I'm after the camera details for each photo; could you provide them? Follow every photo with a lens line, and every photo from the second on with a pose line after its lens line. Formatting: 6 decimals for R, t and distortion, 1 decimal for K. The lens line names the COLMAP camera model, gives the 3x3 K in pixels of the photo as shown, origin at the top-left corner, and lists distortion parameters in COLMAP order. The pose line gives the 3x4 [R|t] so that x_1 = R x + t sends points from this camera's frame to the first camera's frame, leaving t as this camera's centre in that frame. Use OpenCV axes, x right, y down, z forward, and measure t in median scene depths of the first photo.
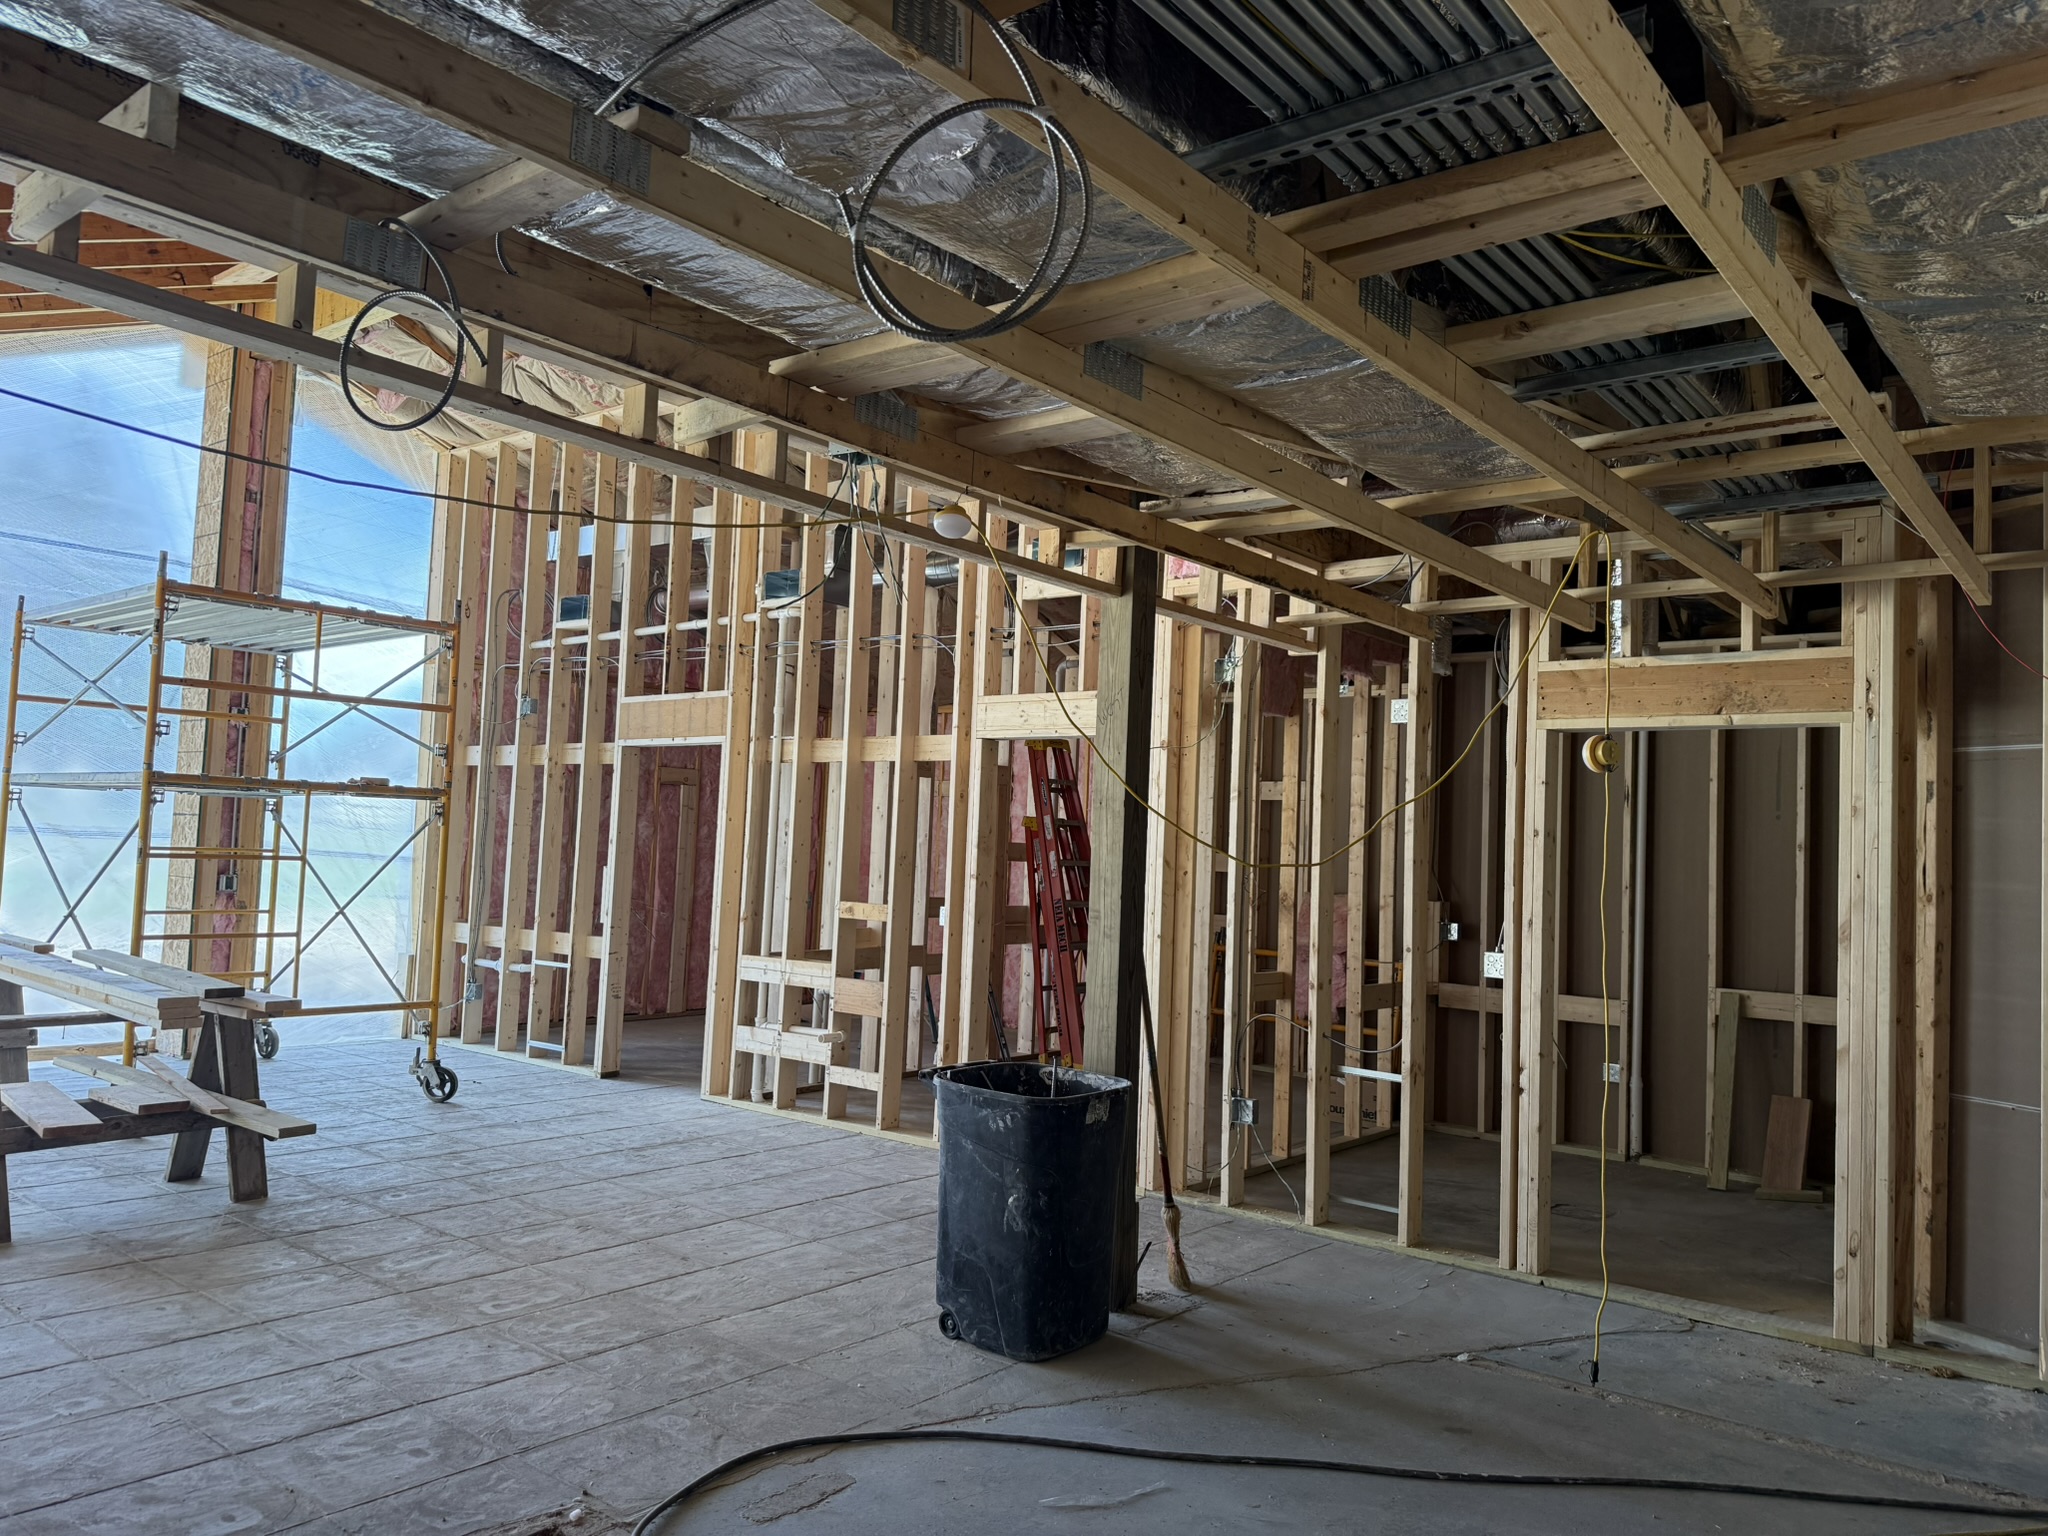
lens RADIAL K [[1460.8, 0, 1038.2], [0, 1460.8, 766.3], [0, 0, 1]] dist [0.036147, -0.038077]
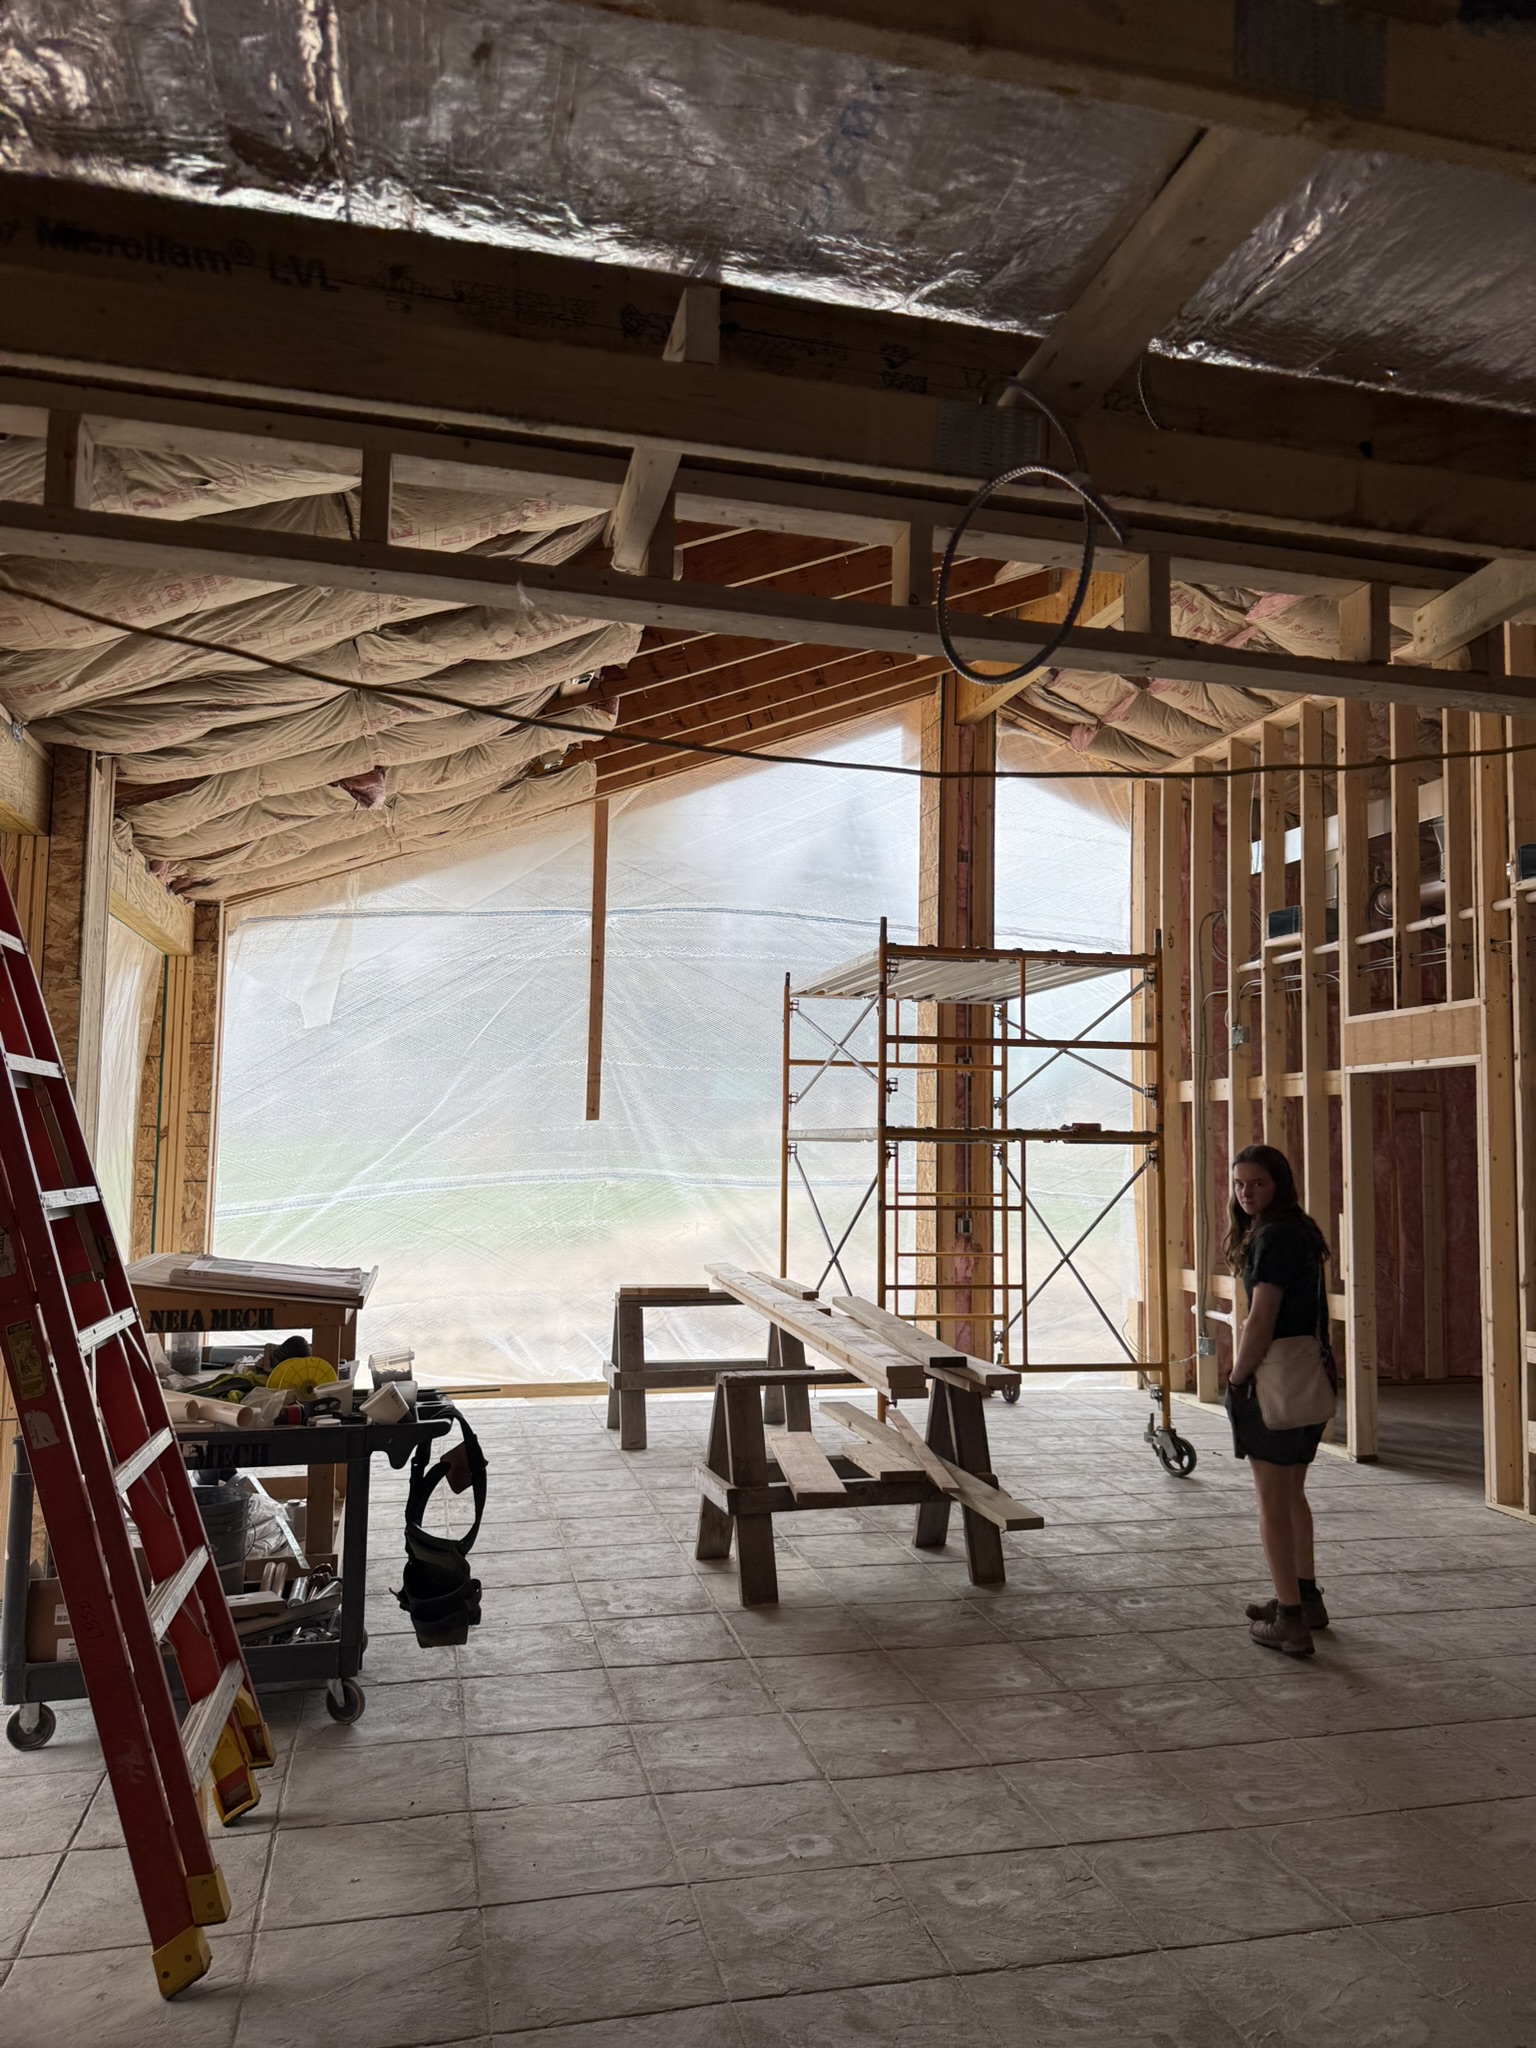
lens RADIAL K [[1460.8, 0, 768.0], [0, 1460.8, 1024.0], [0, 0, 1]] dist [0.036147, -0.038077]
pose [[0.793520, -0.080752, -0.603162, -0.035744], [0.055103, 0.996620, -0.060935, -0.010218], [0.606044, 0.015117, 0.795288, 0.114265]]
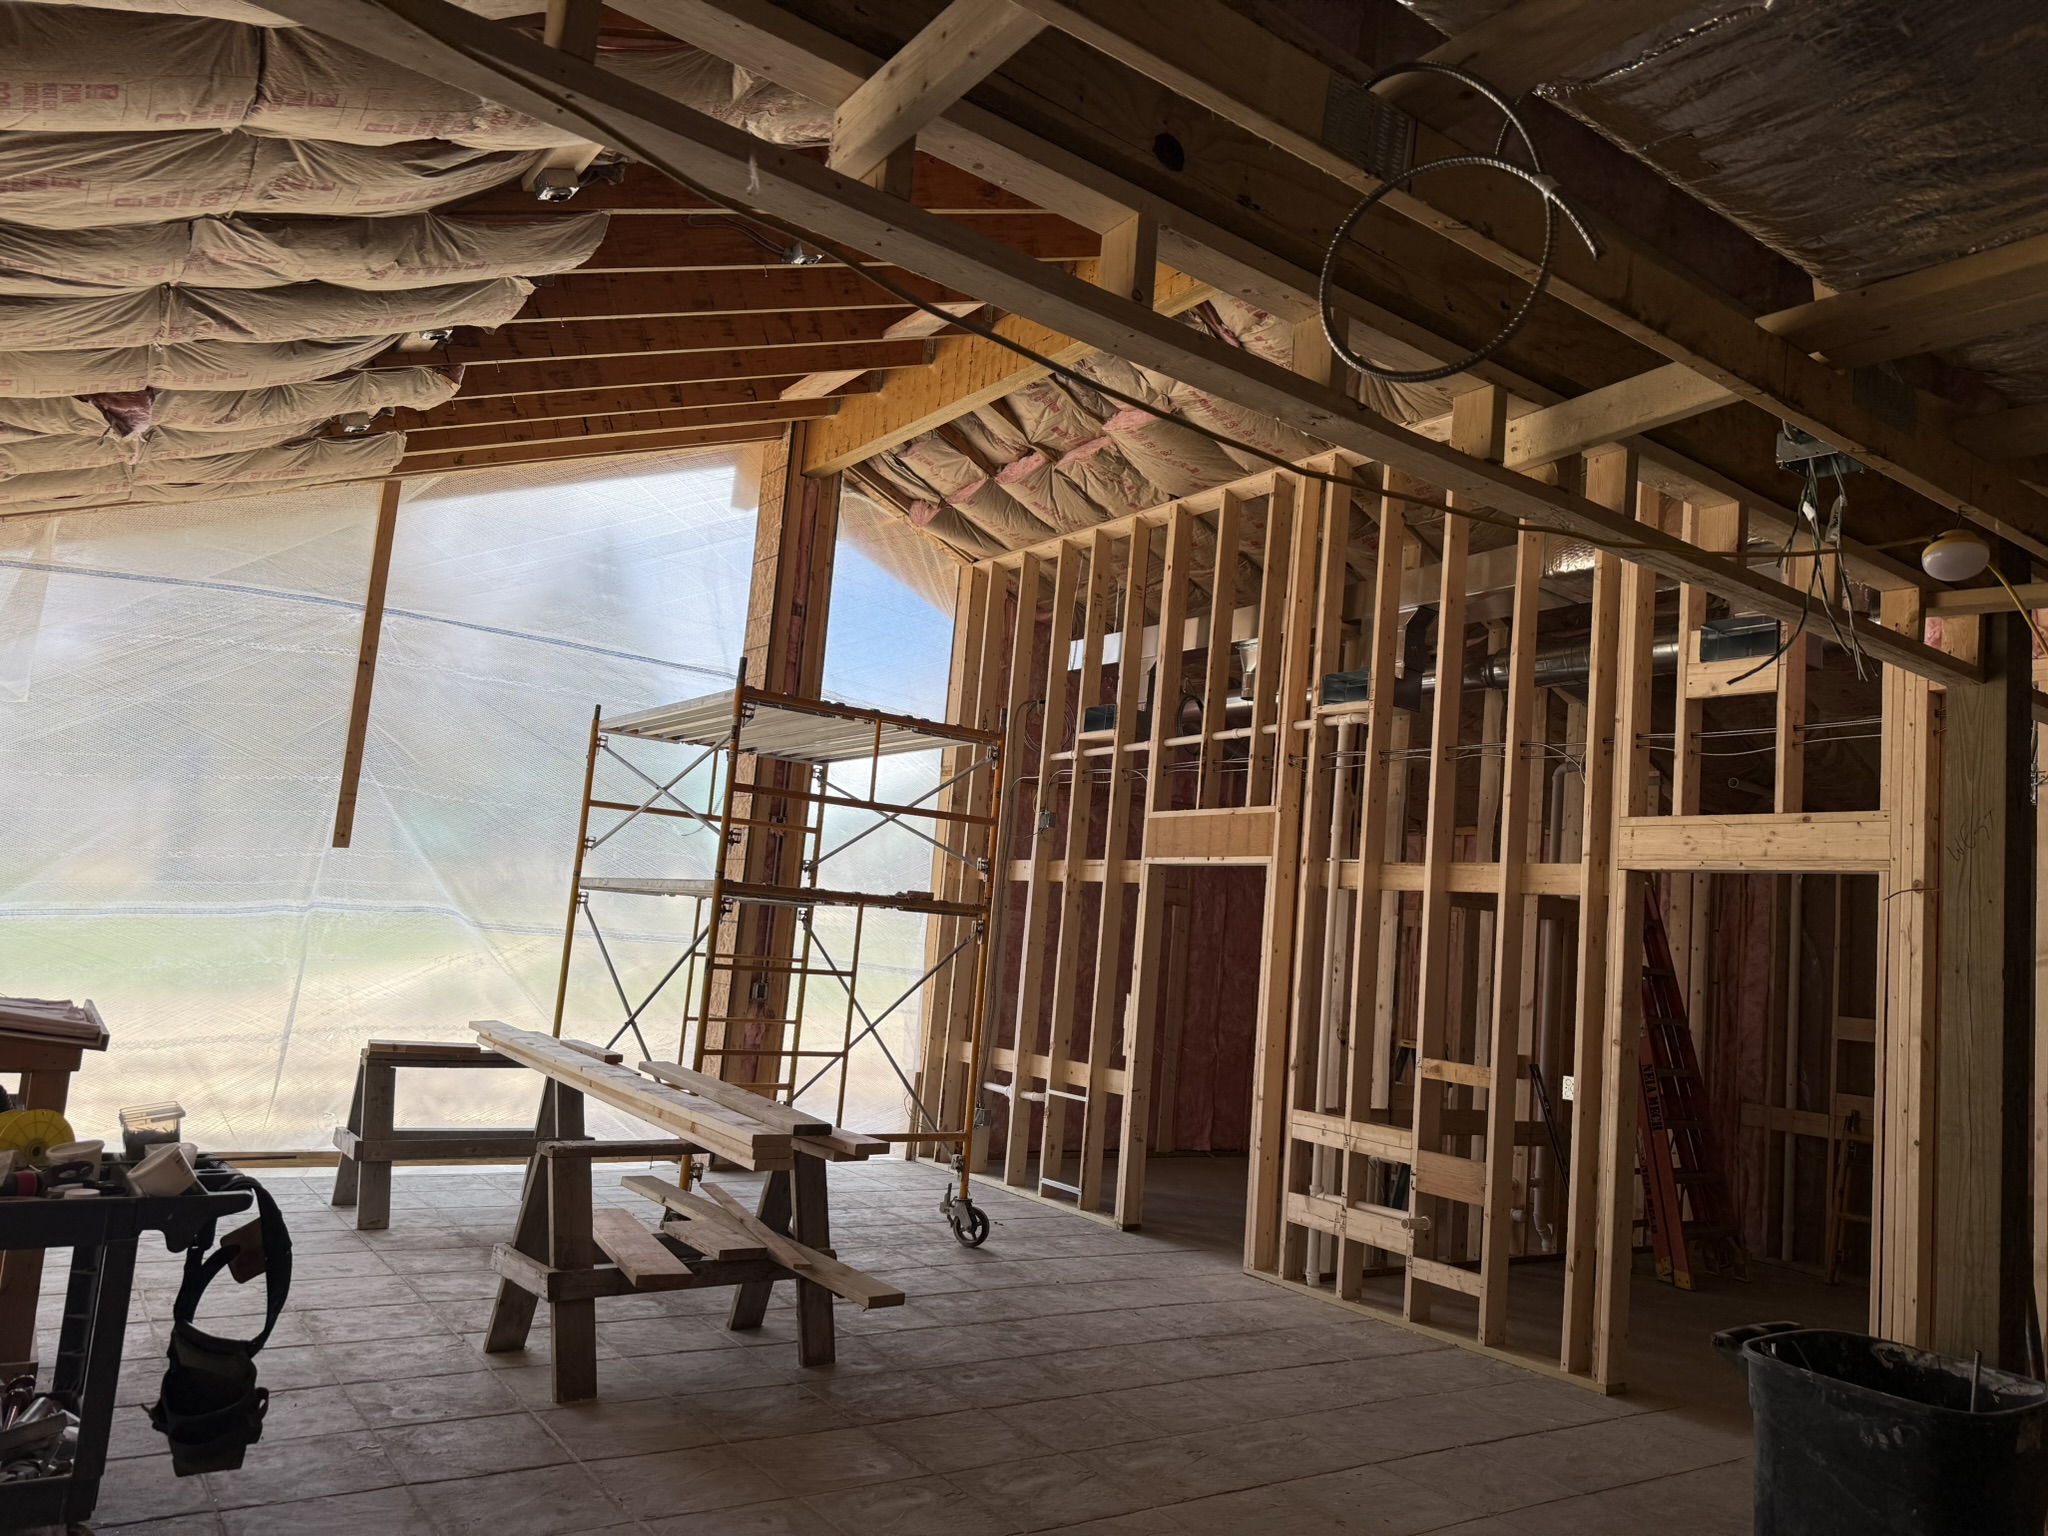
lens RADIAL K [[1445.5, 0, 1042.3], [0, 1445.5, 767.3], [0, 0, 1]] dist [0.116302, -0.128807]
pose [[0.963690, 0.008049, -0.266903, -0.120698], [-0.029609, 0.996603, -0.076854, -0.002759], [0.265377, 0.081966, 0.960654, 0.104401]]
